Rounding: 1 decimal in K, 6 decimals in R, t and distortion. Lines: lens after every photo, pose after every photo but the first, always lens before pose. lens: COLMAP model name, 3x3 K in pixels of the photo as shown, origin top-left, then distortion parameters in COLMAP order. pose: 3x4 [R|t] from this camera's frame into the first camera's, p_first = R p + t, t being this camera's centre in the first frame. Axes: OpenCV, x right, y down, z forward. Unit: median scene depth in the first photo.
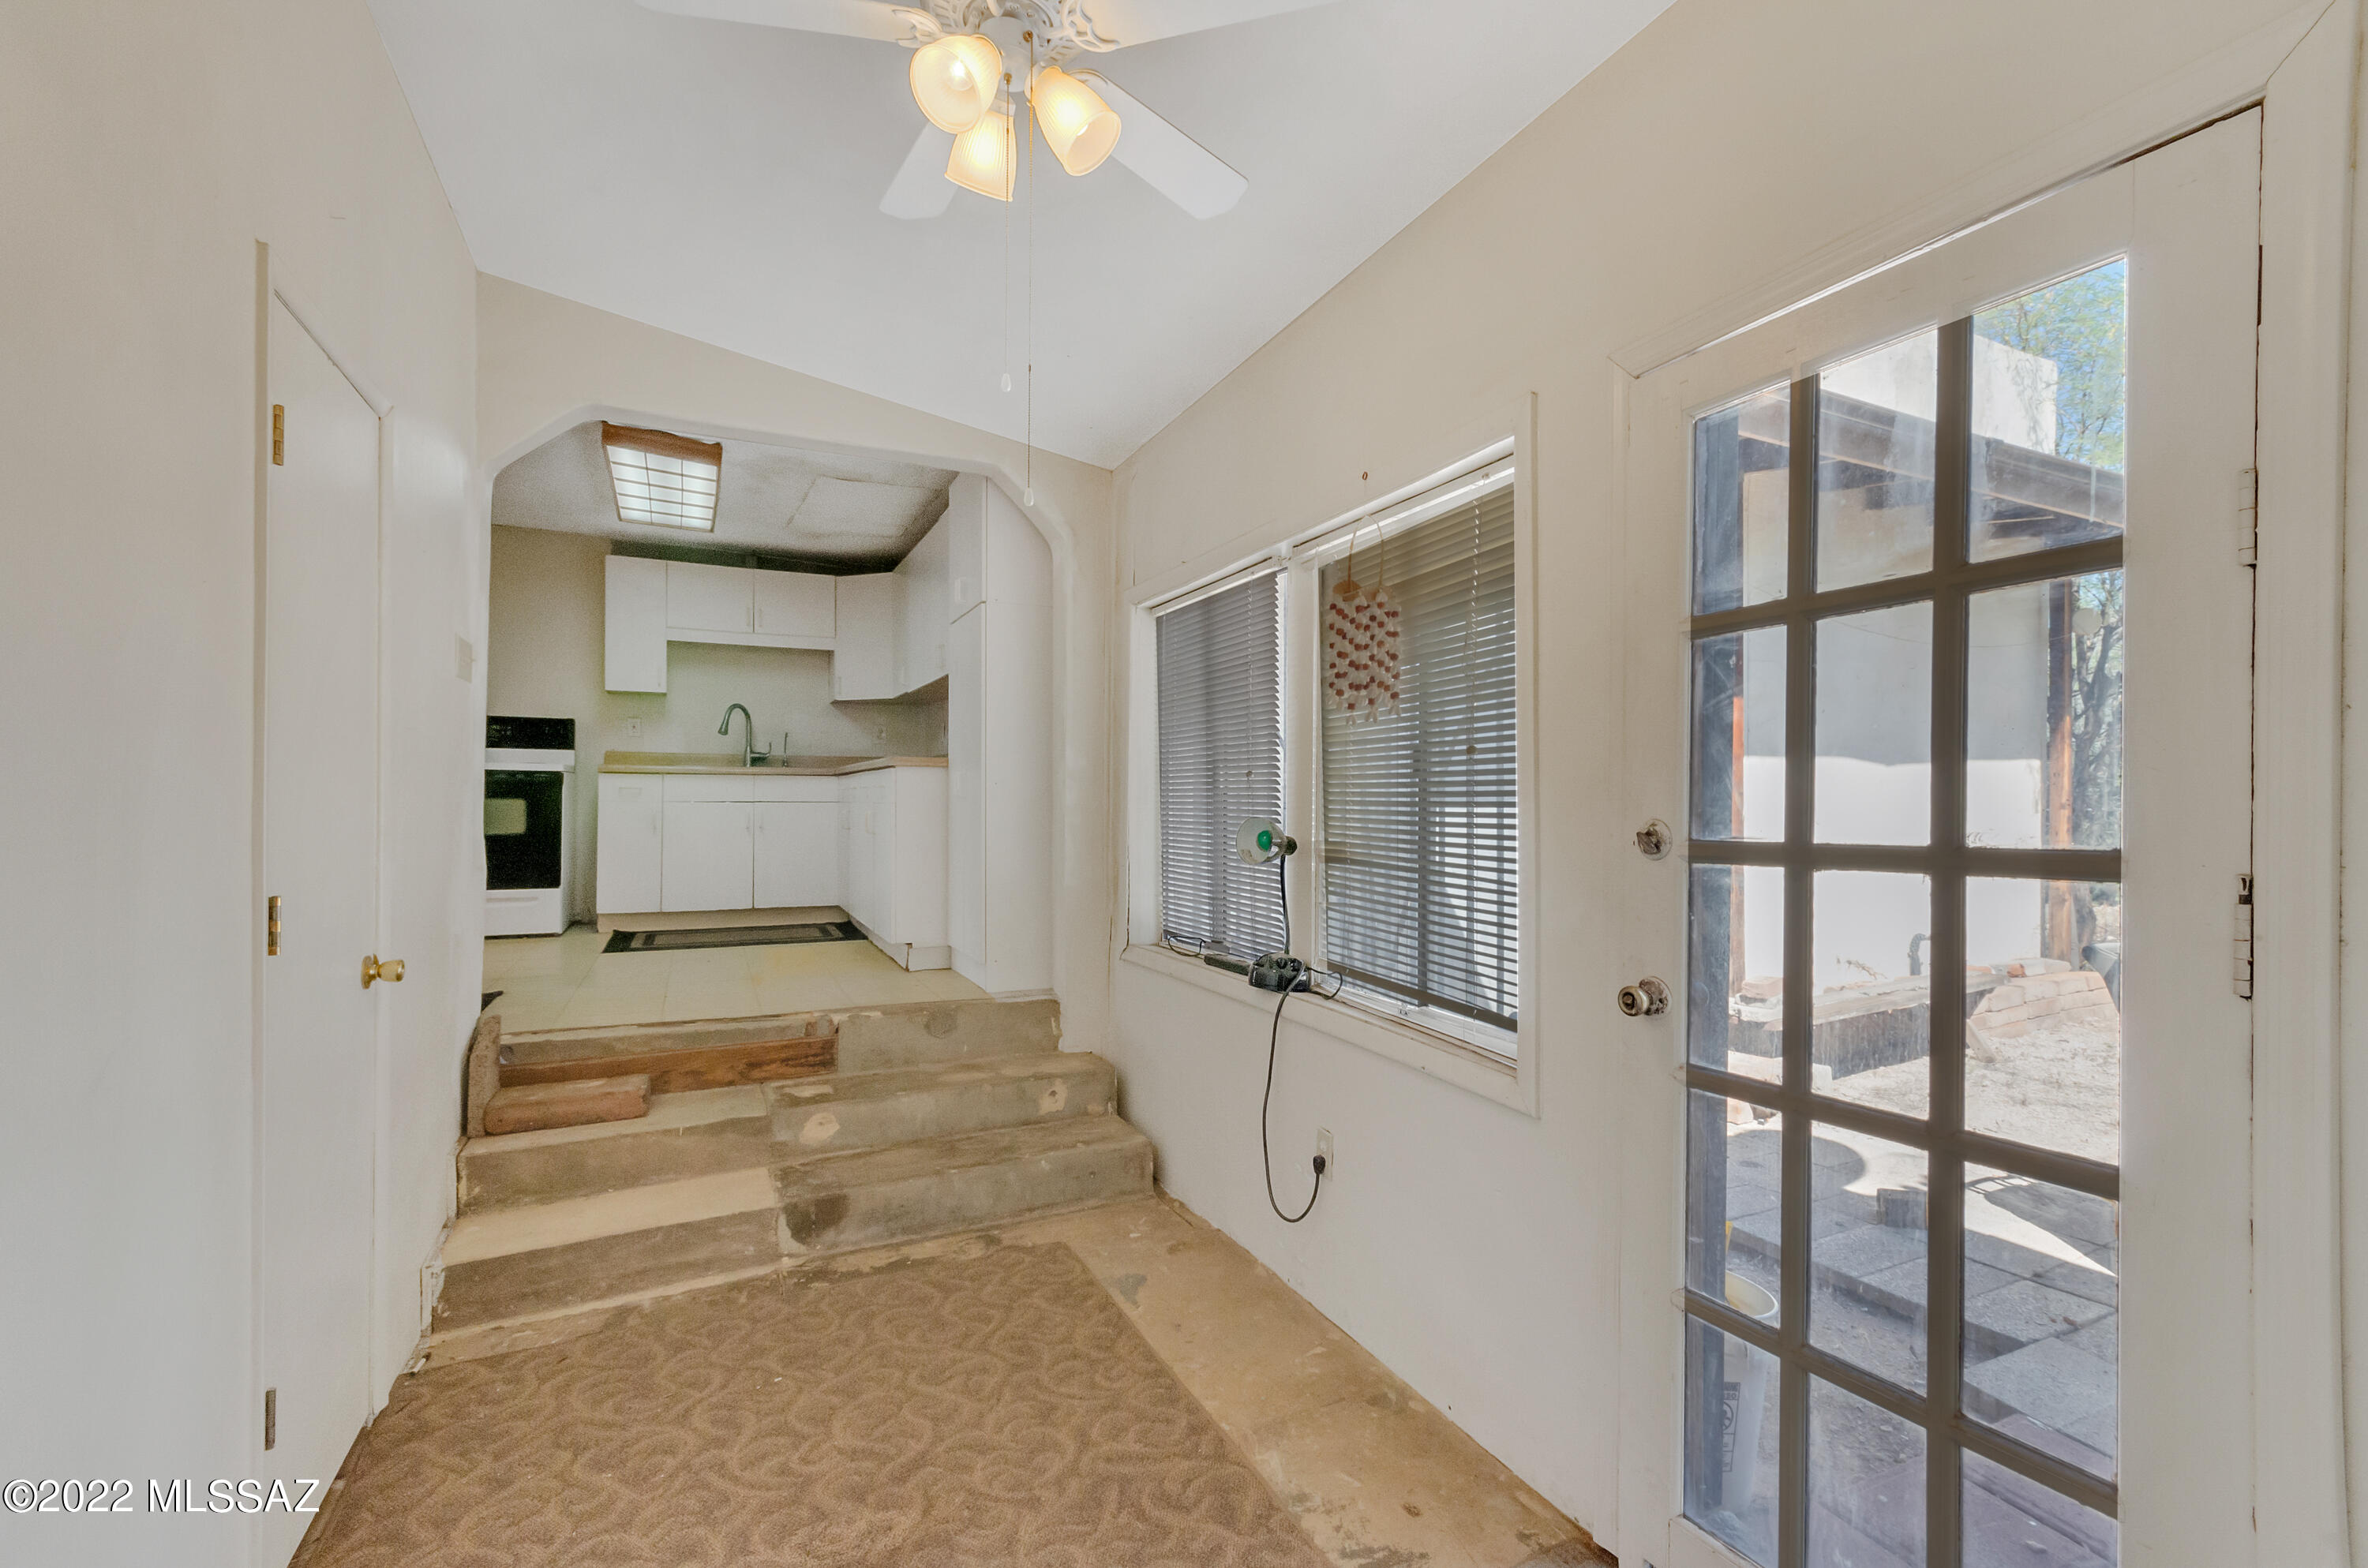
lens RADIAL K [[1001.2, 0, 1182.2], [0, 1001.2, 792.4], [0, 0, 1]] dist [-0.000219, -0.000011]
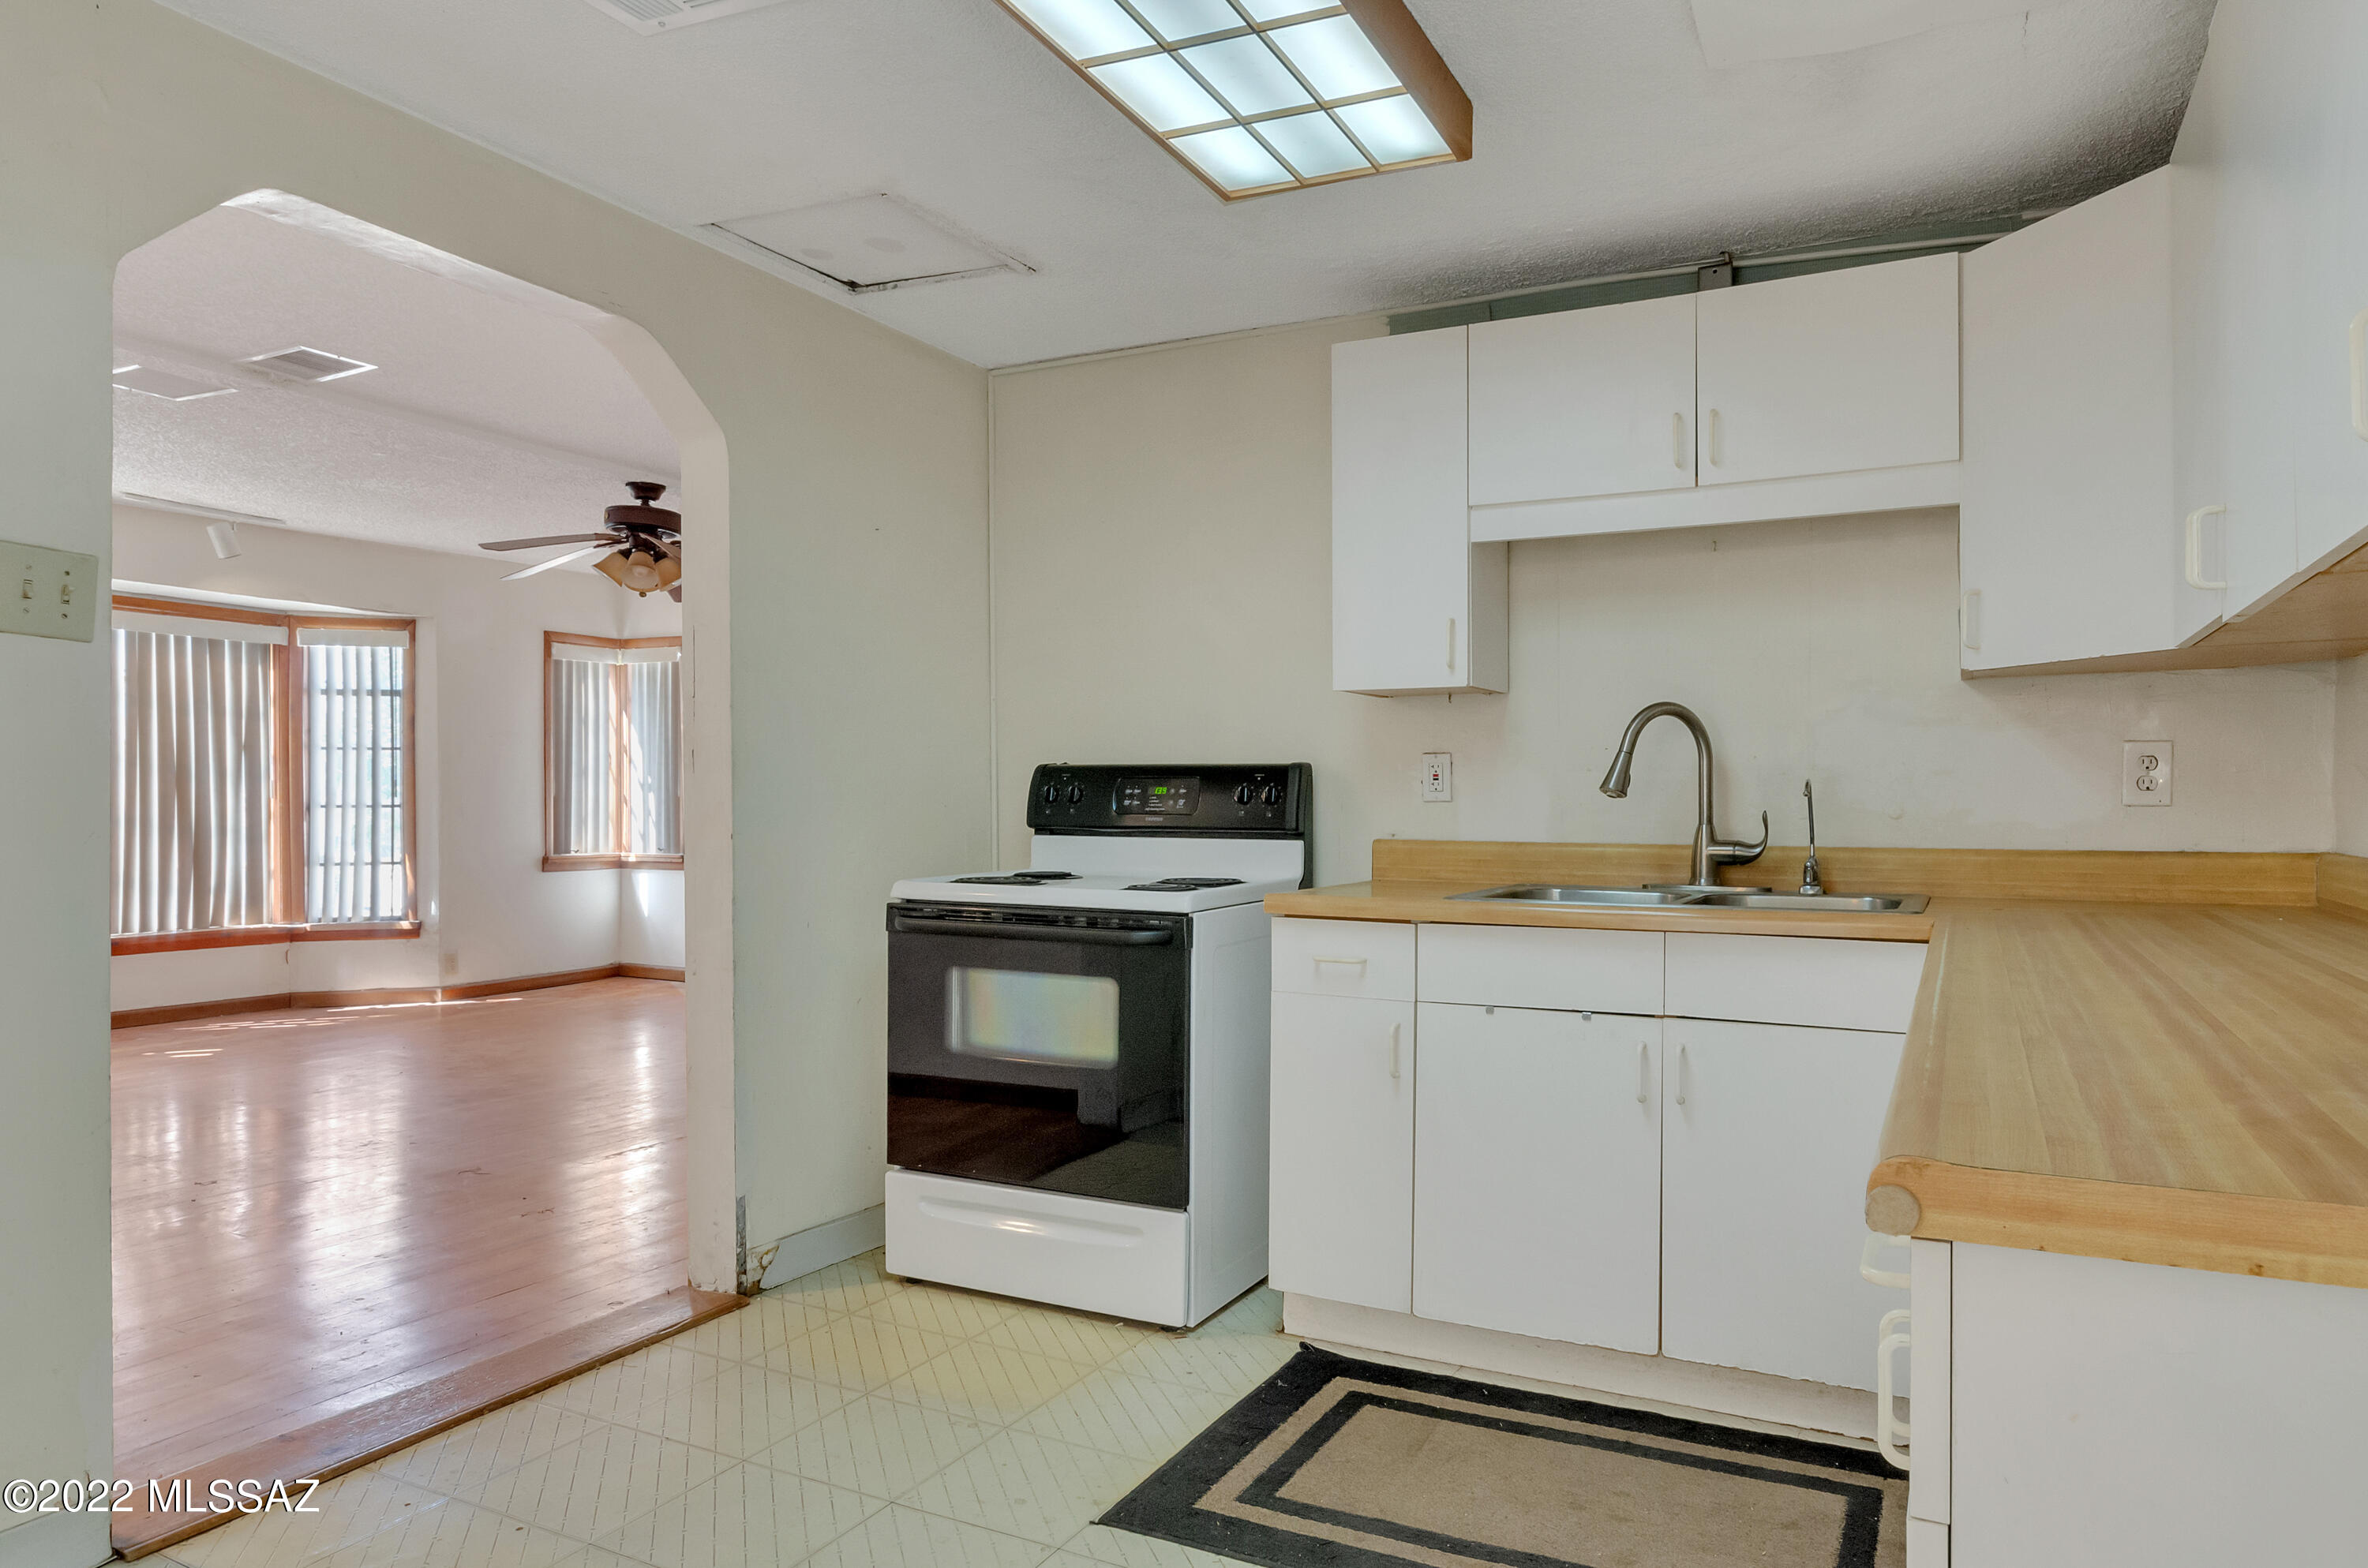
lens RADIAL K [[1503.4, 0, 1225.8], [0, 1503.4, 816.4], [0, 0, 1]] dist [-0.007901, 0.003570]
pose [[0.604760, 0.003205, -0.796401, -0.127080], [0.003083, 0.999975, 0.006365, -0.053476], [0.796402, -0.006305, 0.604735, 0.571757]]
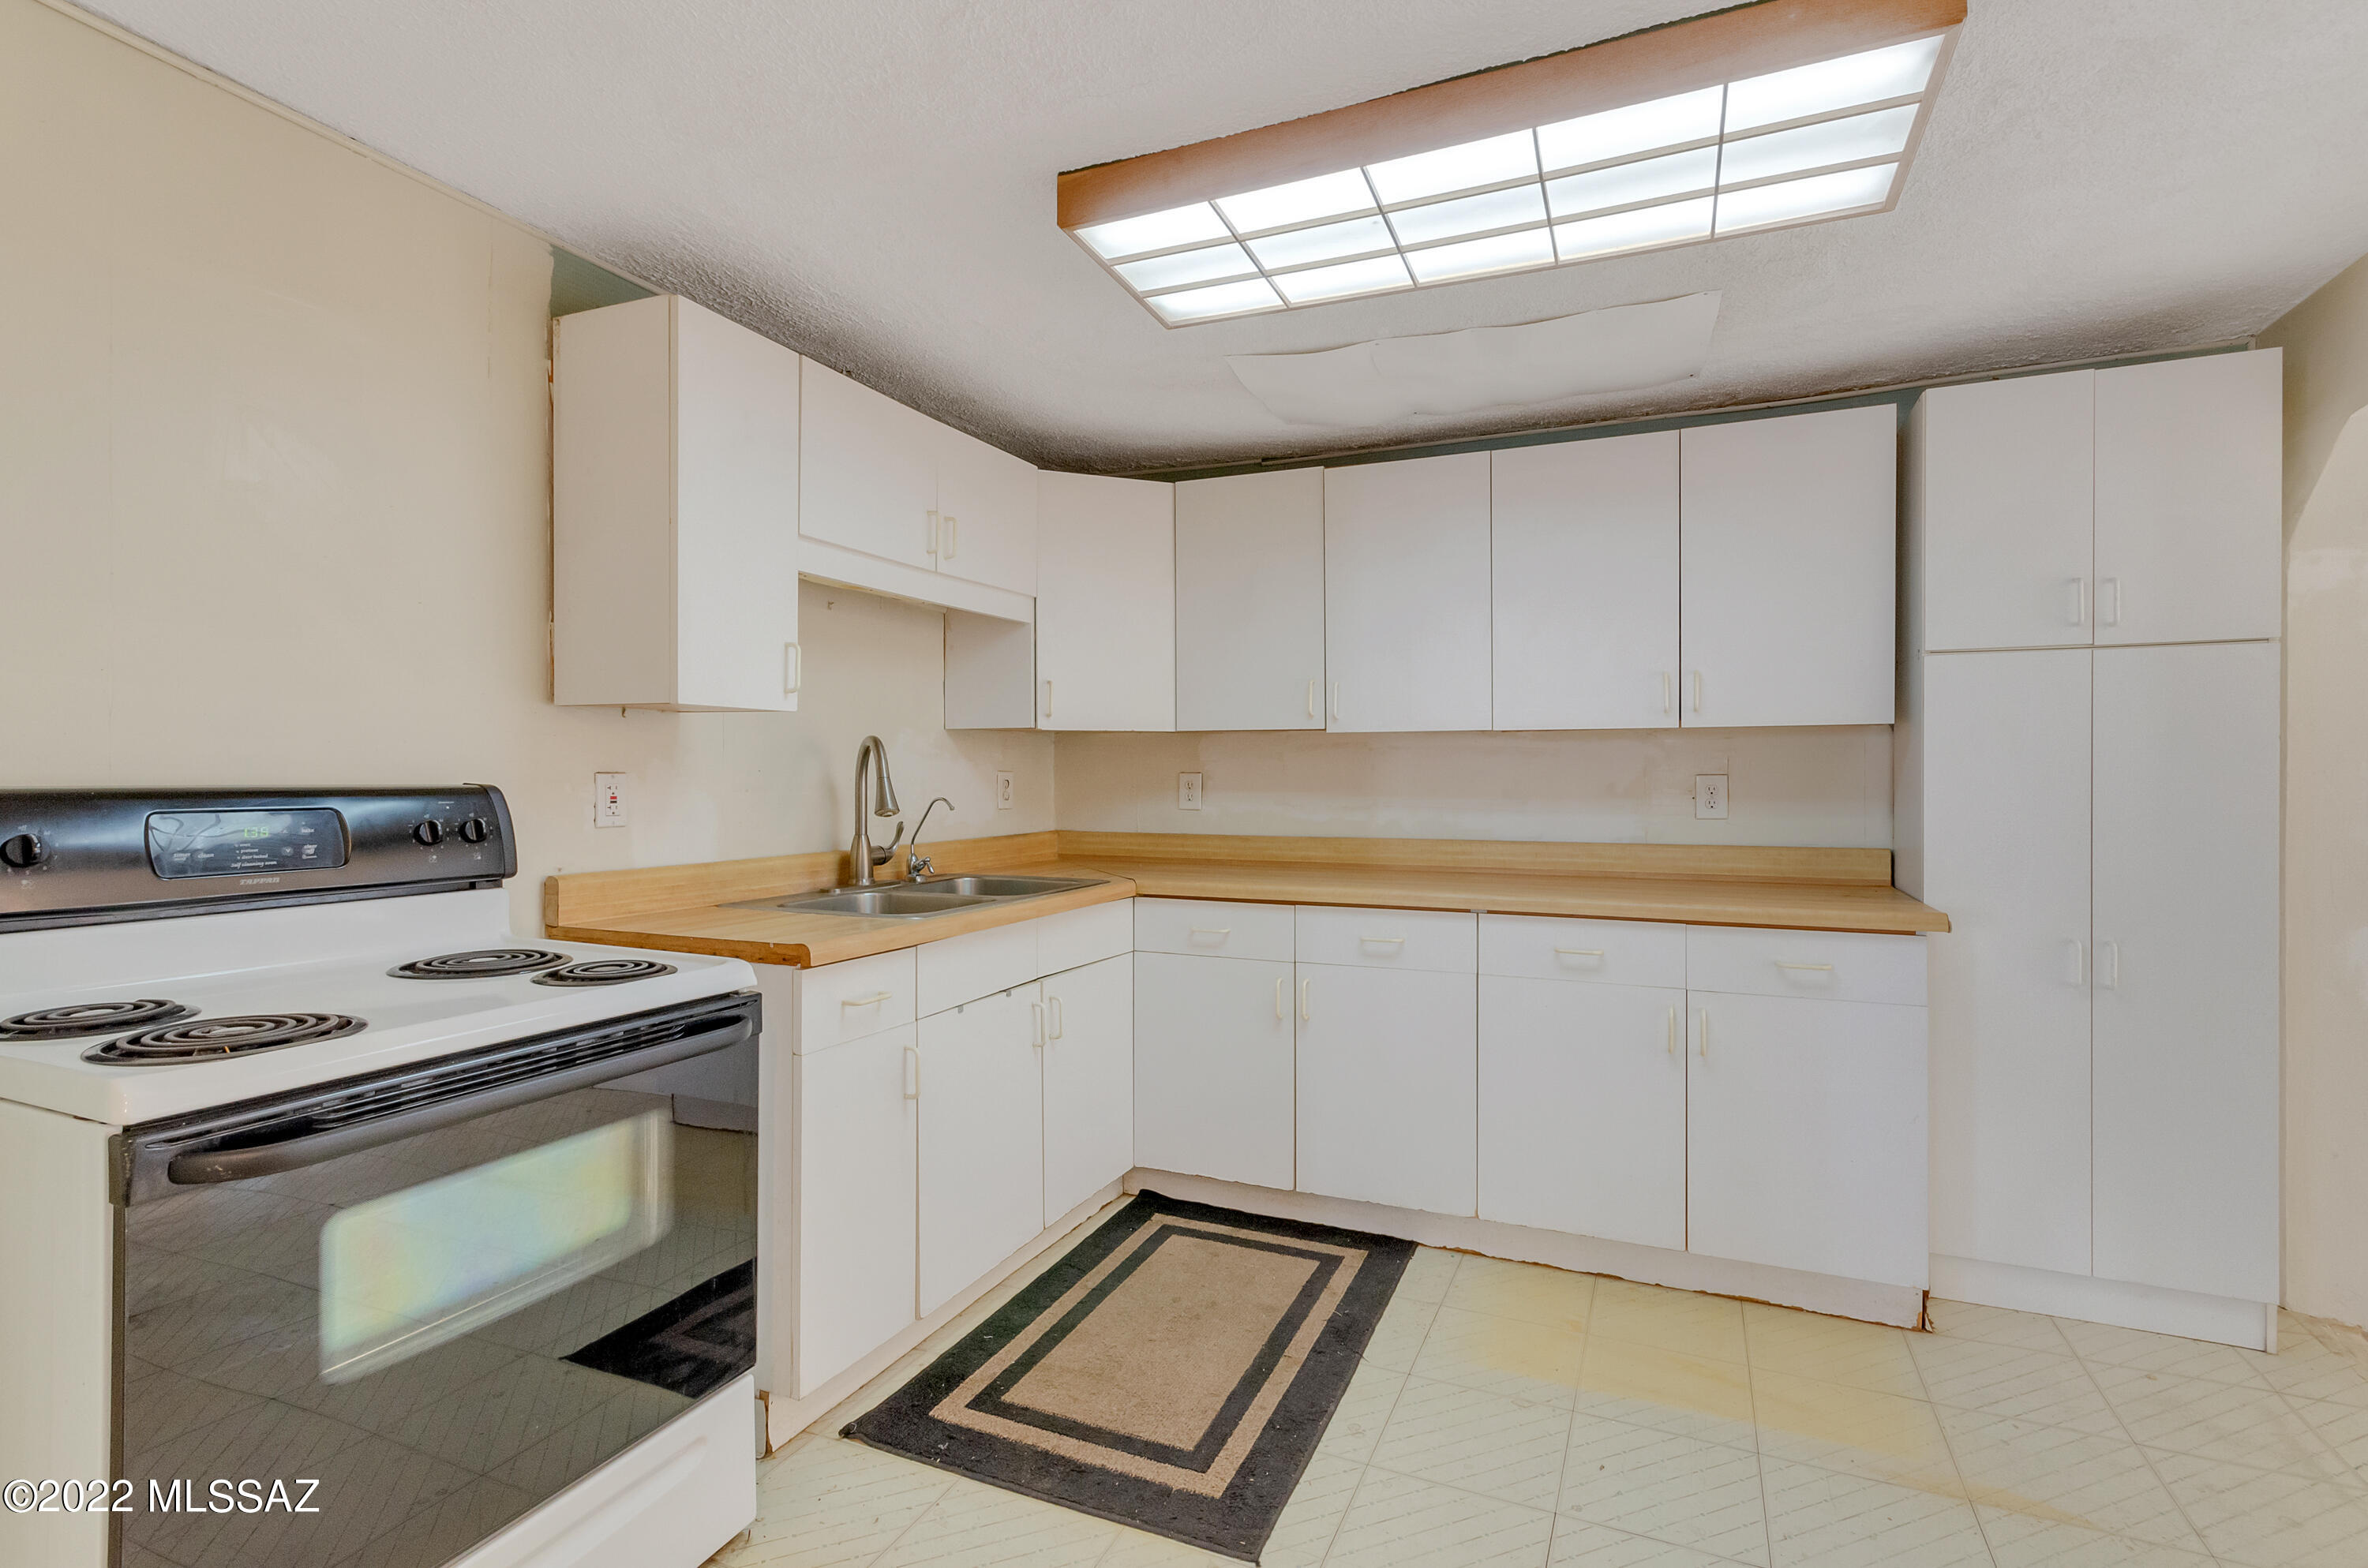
lens RADIAL K [[1085.9, 0, 1185.9], [0, 1085.9, 775.2], [0, 0, 1]] dist [0.002195, 0.000032]
pose [[0.765185, -0.007581, 0.643766, -0.635516], [0.003409, 0.999964, 0.007724, -0.075515], [-0.643802, -0.003716, 0.765183, 0.573700]]
